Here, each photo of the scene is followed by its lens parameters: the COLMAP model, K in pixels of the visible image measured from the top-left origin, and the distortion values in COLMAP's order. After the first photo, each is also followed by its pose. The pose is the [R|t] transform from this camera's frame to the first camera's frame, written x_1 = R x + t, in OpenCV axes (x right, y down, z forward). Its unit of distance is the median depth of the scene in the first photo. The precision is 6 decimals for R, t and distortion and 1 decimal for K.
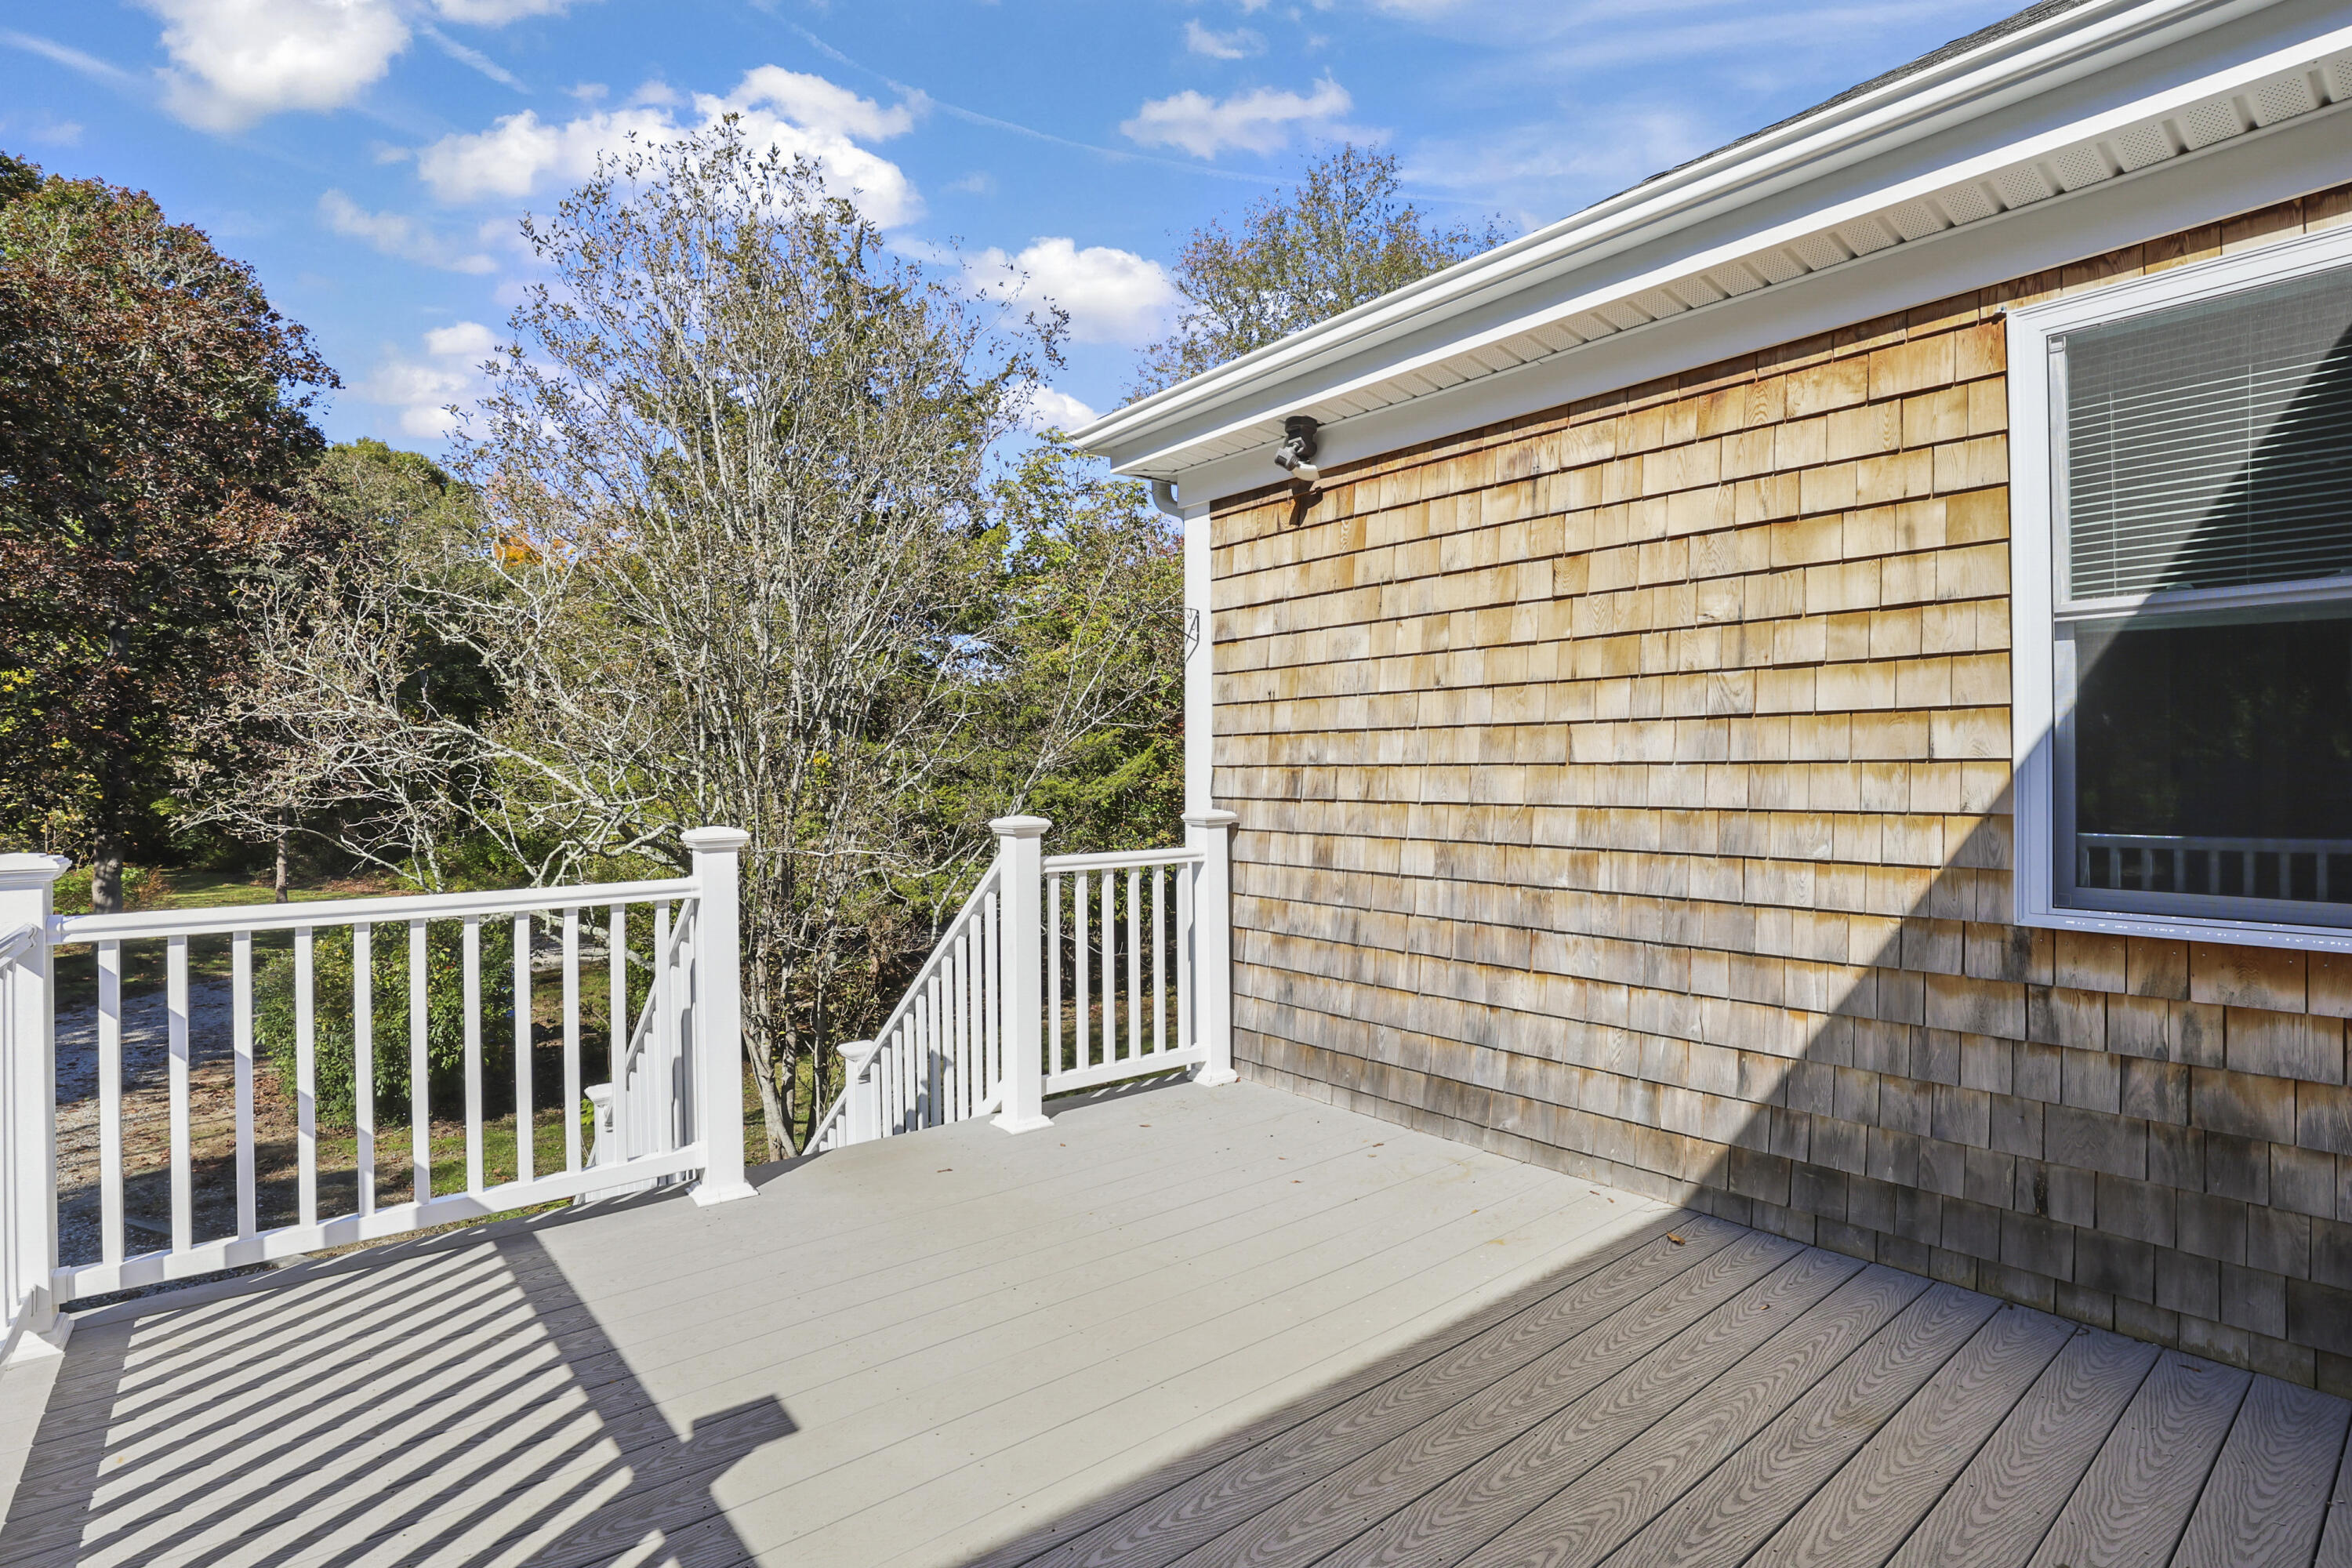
lens RADIAL K [[1116.5, 0, 1172.7], [0, 1116.5, 779.3], [0, 0, 1]] dist [-0.031742, 0.005158]
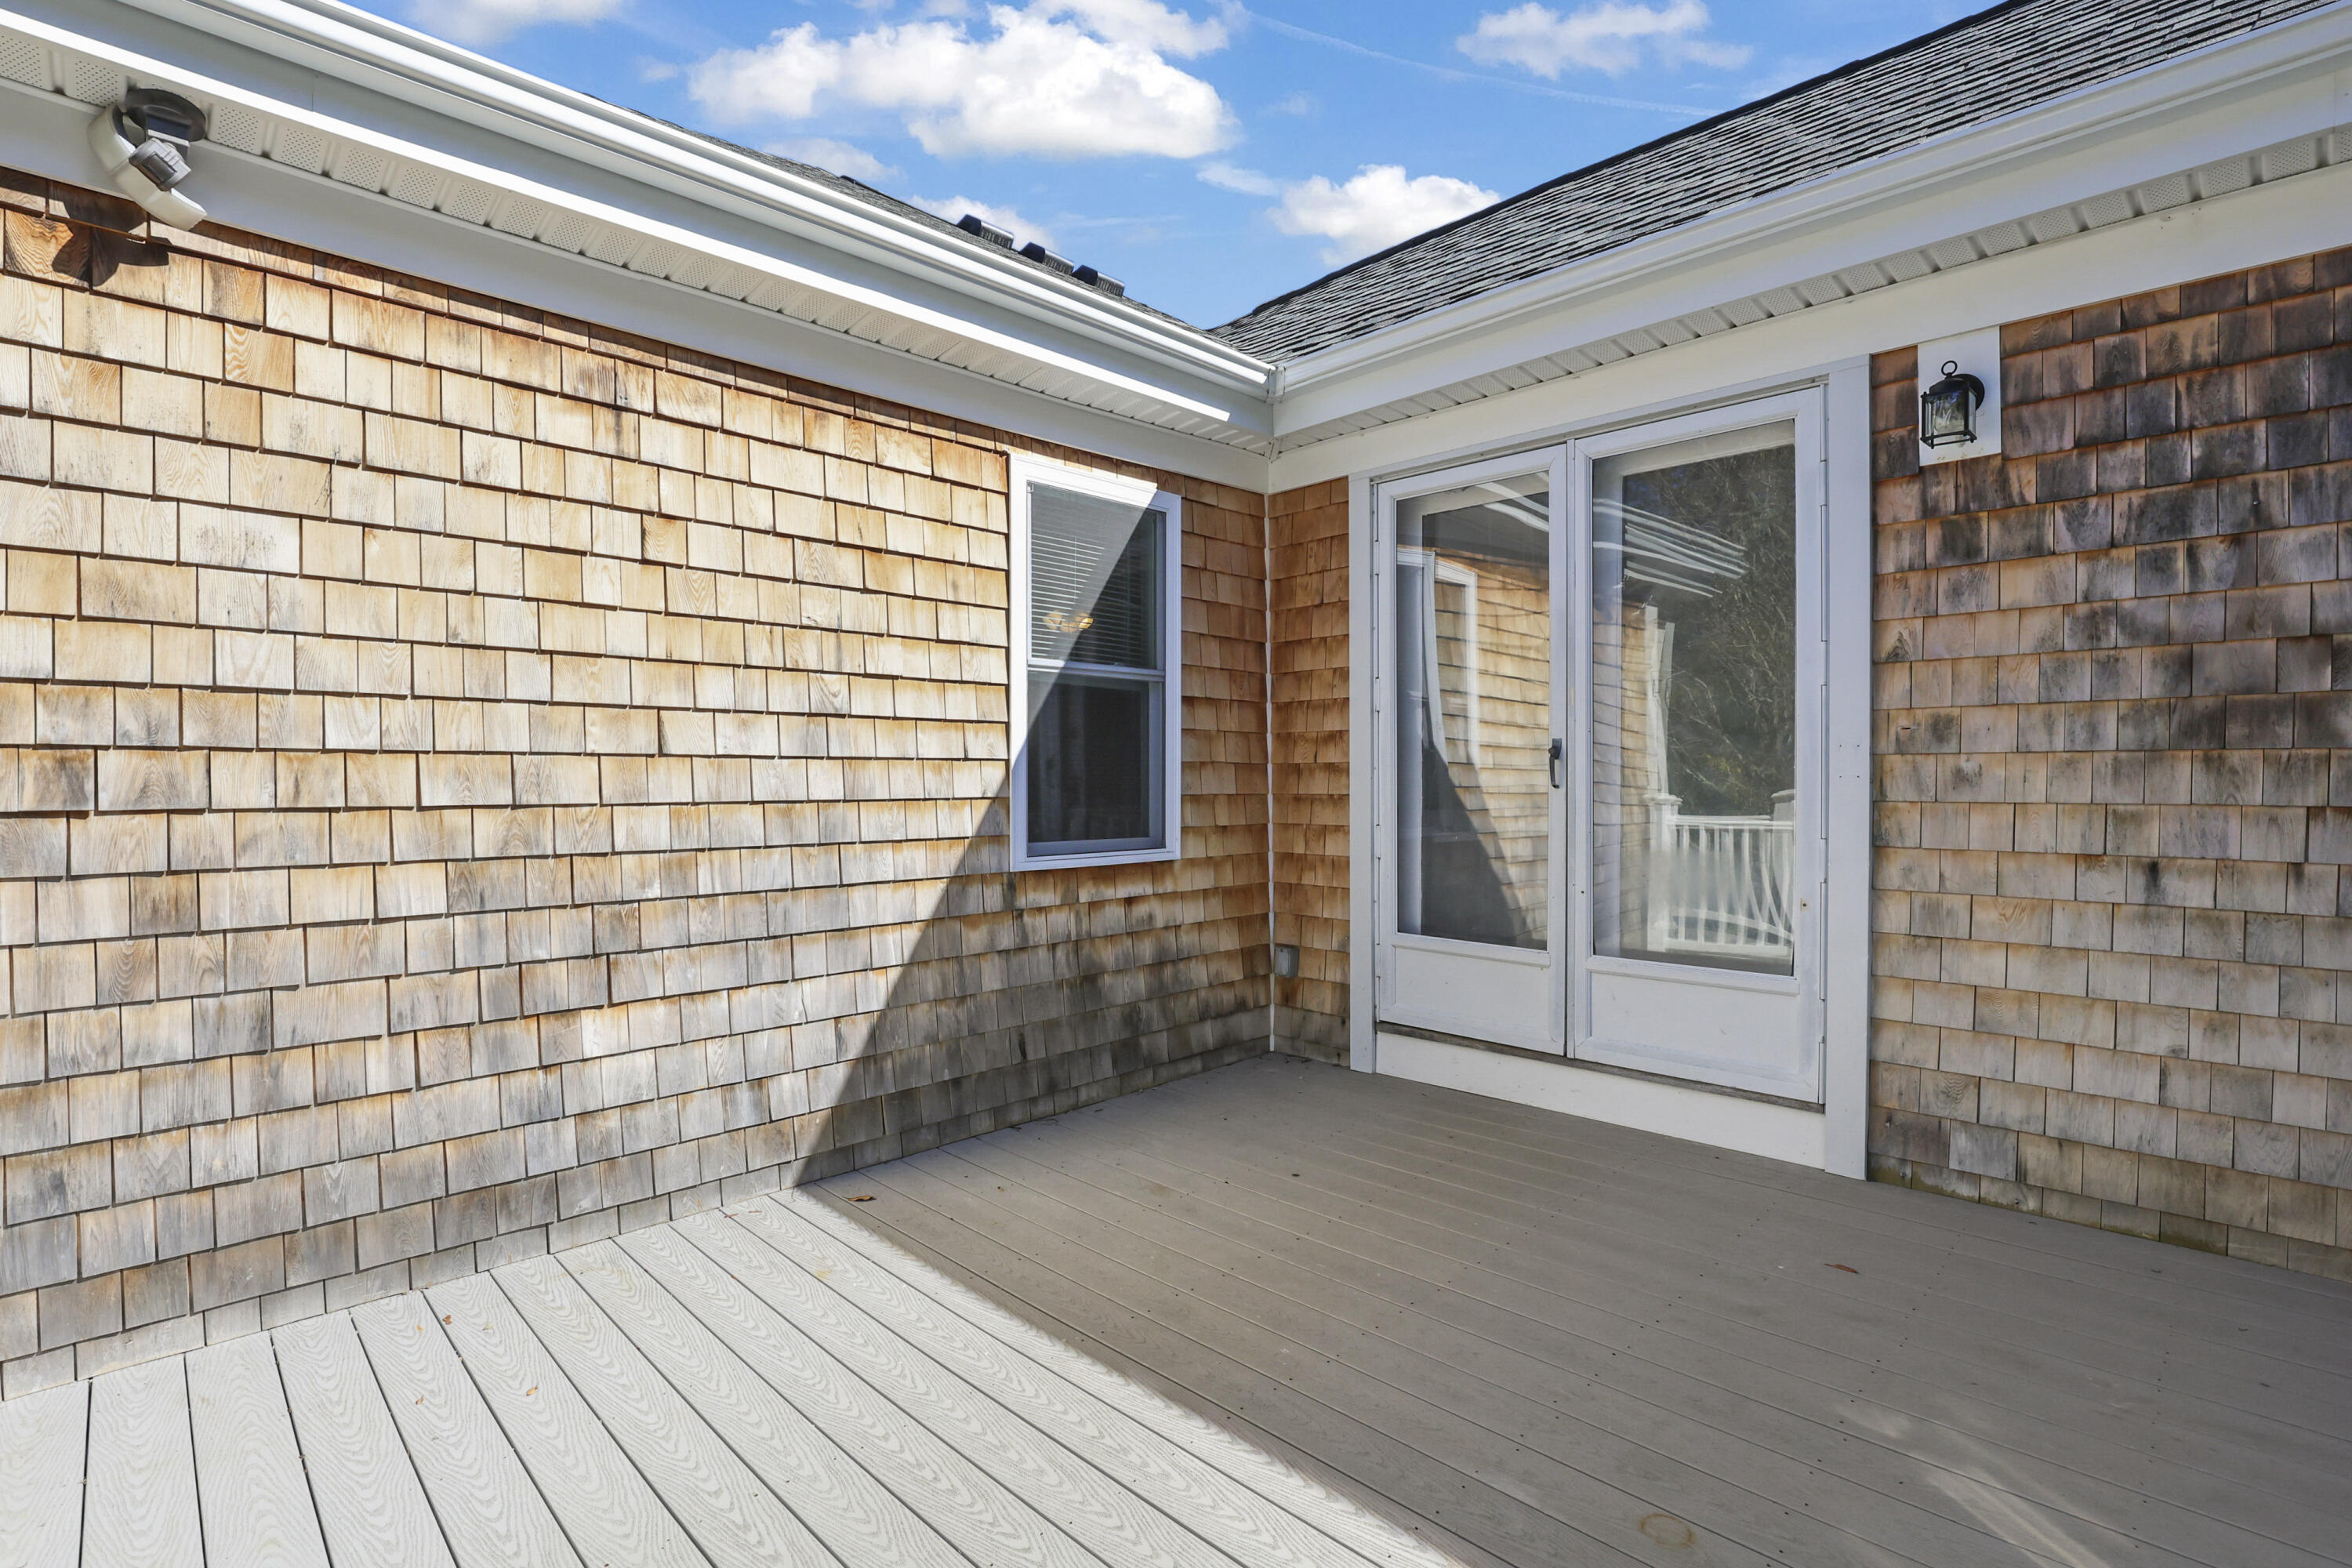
lens RADIAL K [[1116.5, 0, 1172.7], [0, 1116.5, 779.3], [0, 0, 1]] dist [-0.031742, 0.005158]
pose [[-0.095058, -0.012666, 0.995391, -0.633627], [-0.005960, 0.999908, 0.012154, -0.009409], [-0.995454, -0.004777, -0.095124, 0.787028]]
